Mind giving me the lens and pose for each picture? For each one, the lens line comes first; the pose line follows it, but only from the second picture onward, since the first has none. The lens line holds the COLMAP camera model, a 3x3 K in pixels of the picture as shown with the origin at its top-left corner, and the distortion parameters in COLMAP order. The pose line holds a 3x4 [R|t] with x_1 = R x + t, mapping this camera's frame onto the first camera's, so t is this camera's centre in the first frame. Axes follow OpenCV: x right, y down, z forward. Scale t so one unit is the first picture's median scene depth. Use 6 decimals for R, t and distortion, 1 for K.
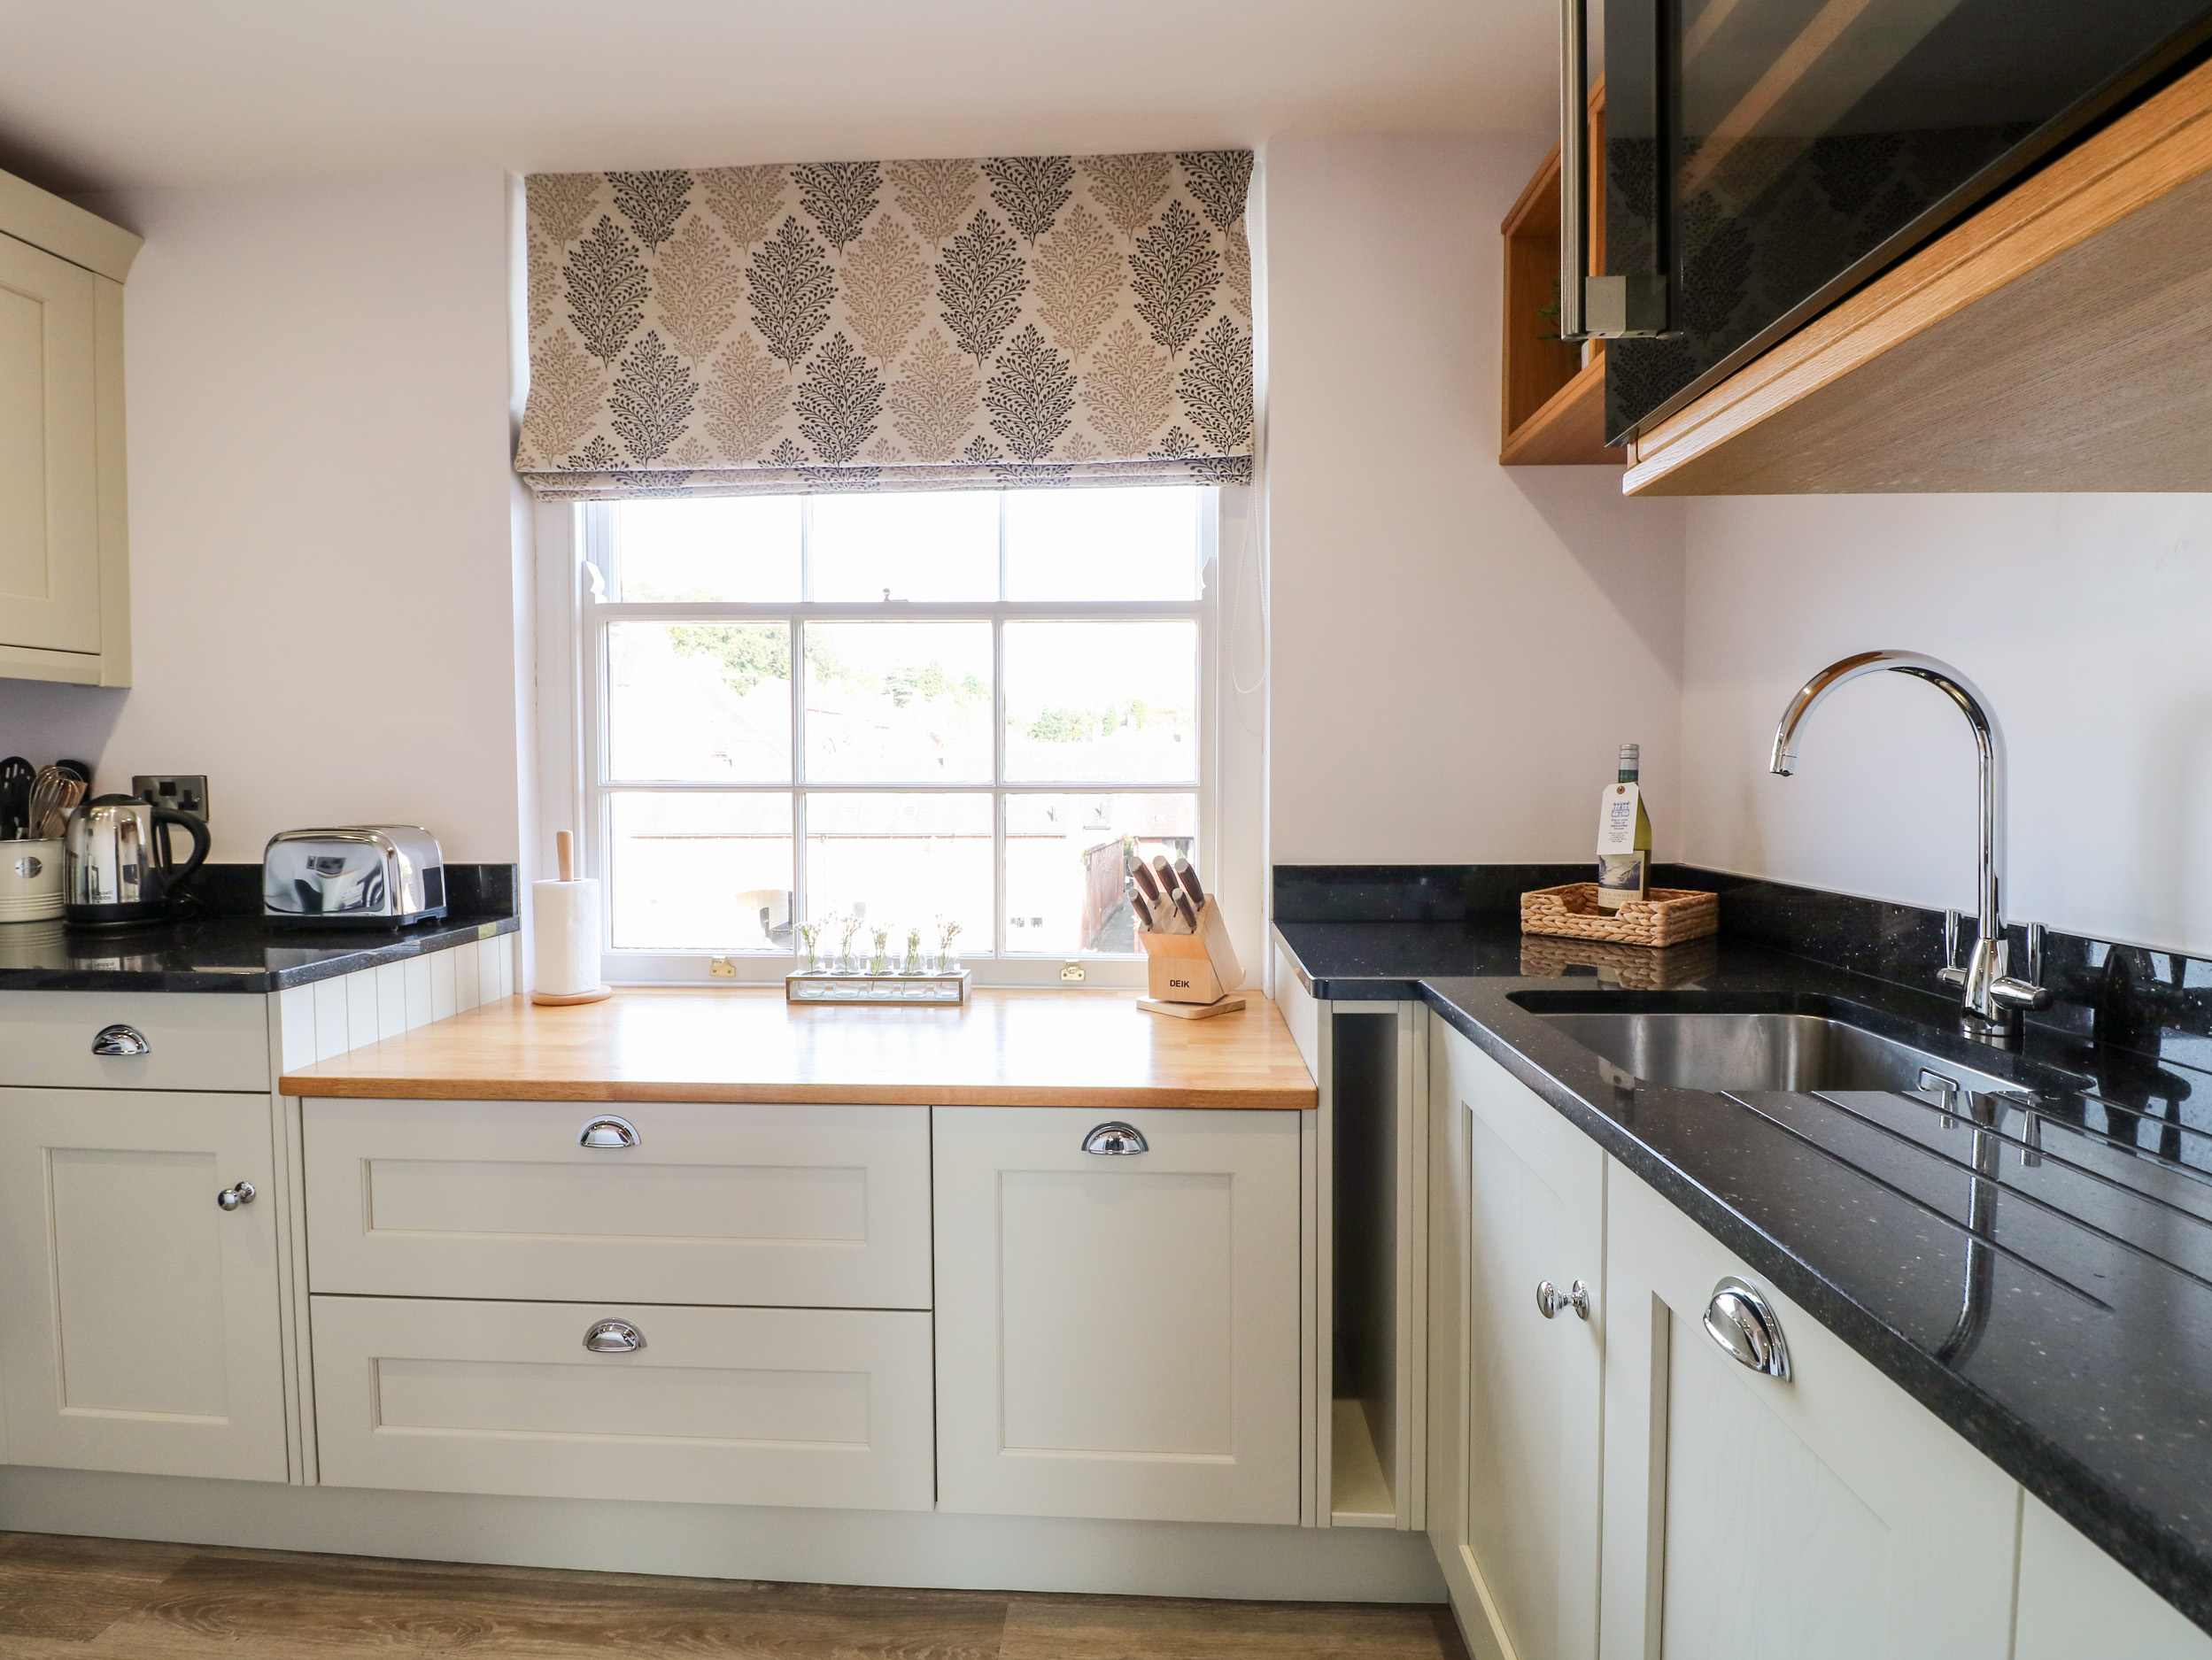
lens RADIAL K [[1137.0, 0, 1102.5], [0, 1137.0, 818.2], [0, 0, 1]] dist [-0.000737, -0.013564]
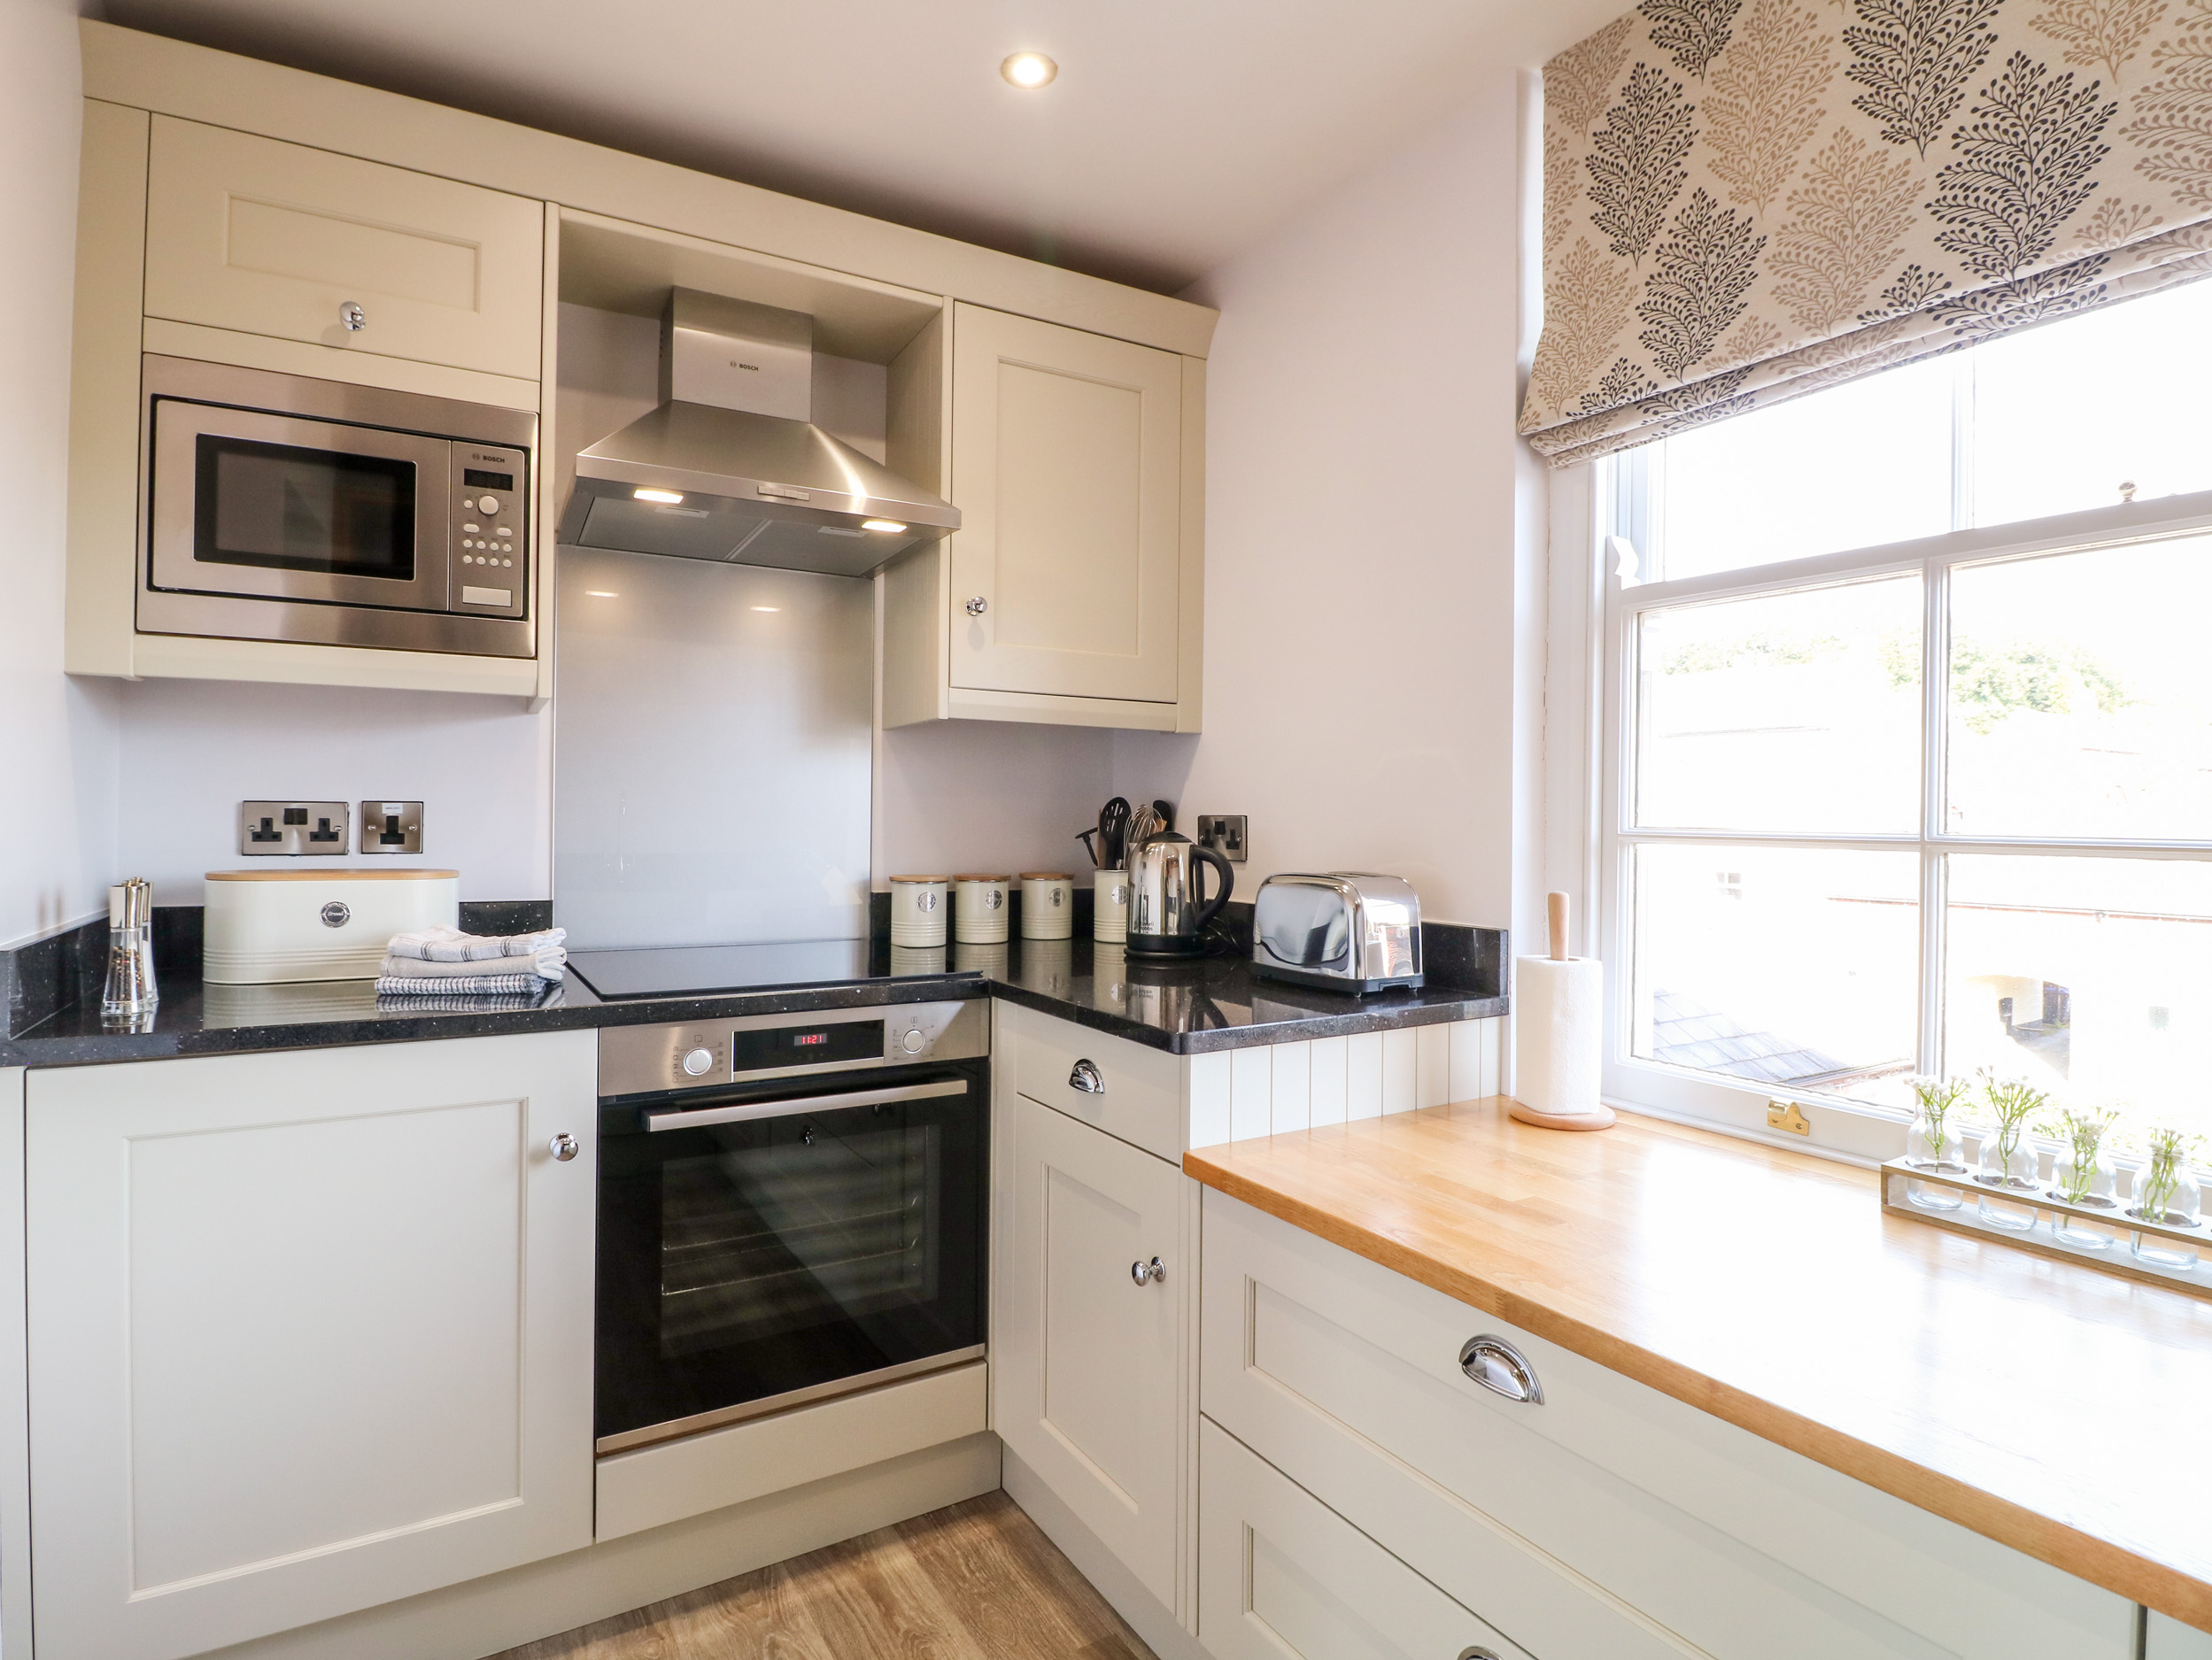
lens RADIAL K [[1137.0, 0, 1102.5], [0, 1137.0, 818.2], [0, 0, 1]] dist [-0.000737, -0.013564]
pose [[0.565229, 0.008706, -0.824888, -0.024076], [-0.047062, 0.998656, -0.021709, -0.007256], [0.823590, 0.051091, 0.564879, 0.320352]]
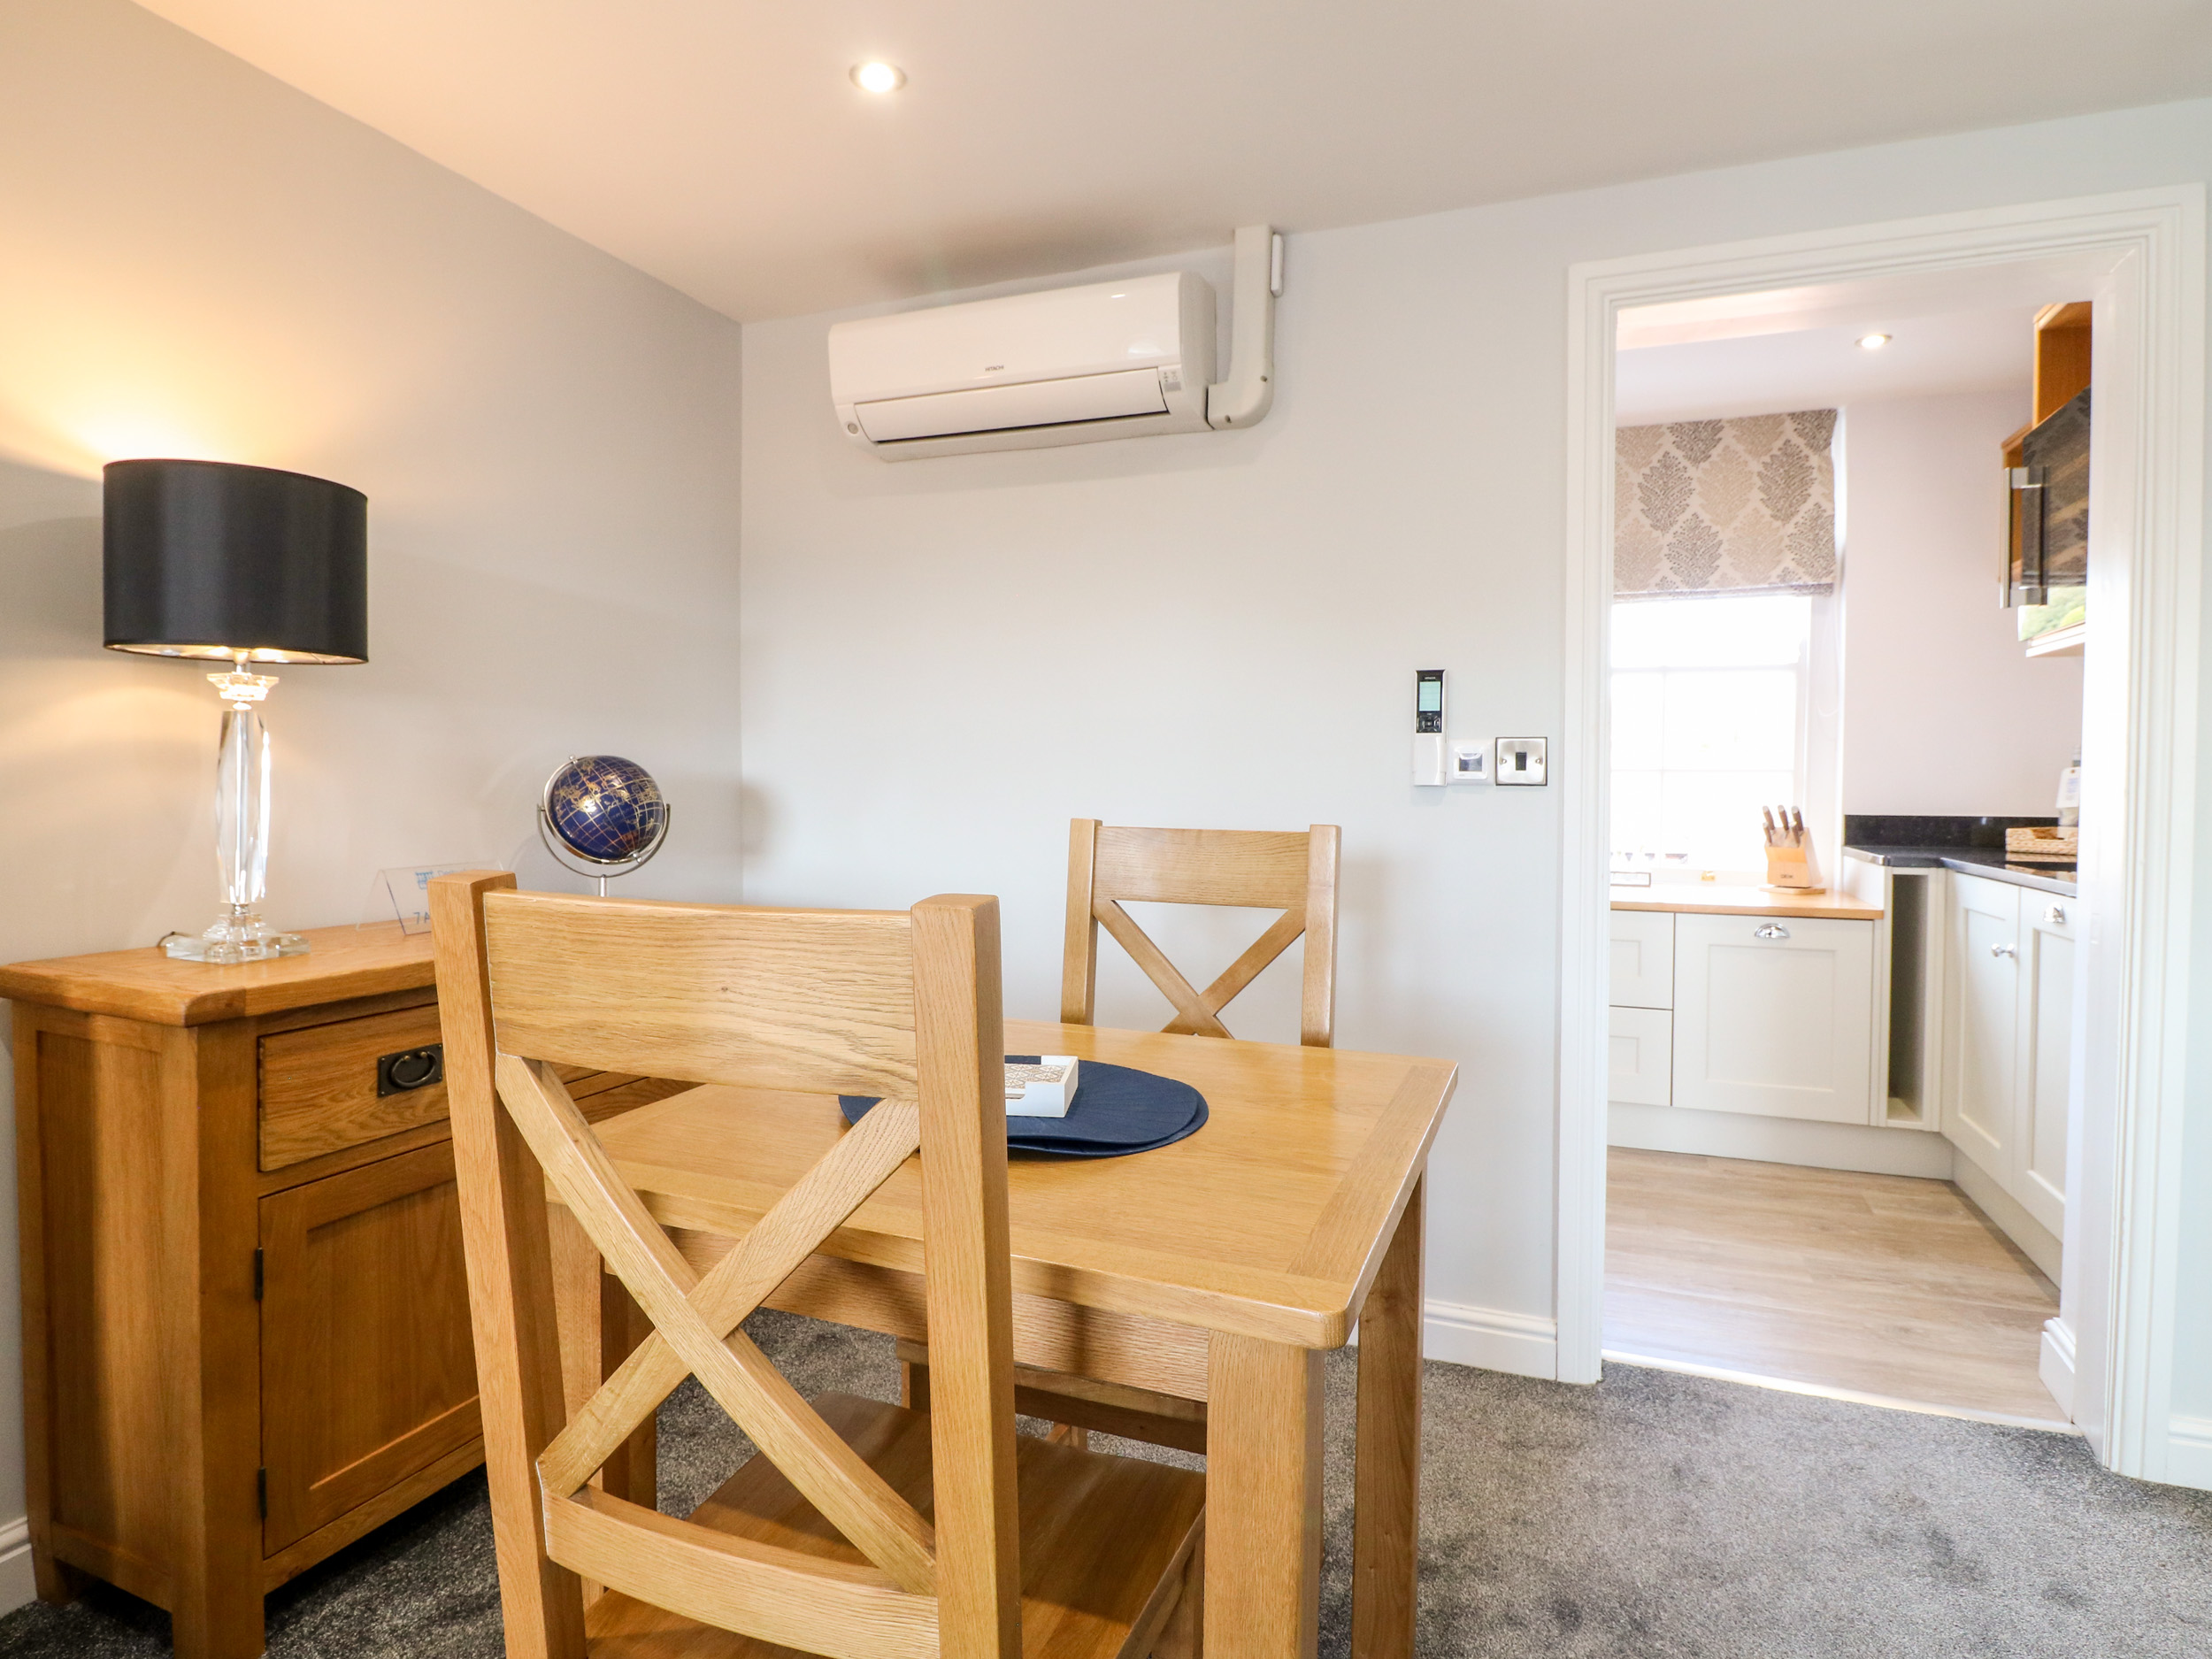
lens RADIAL K [[1201.9, 0, 1103.1], [0, 1201.9, 820.6], [0, 0, 1]] dist [0.000367, -0.020434]
pose [[0.945174, 0.019715, -0.325970, -0.404664], [-0.023165, 0.999709, -0.006705, 0.110989], [0.325743, 0.013889, 0.945356, -1.384641]]
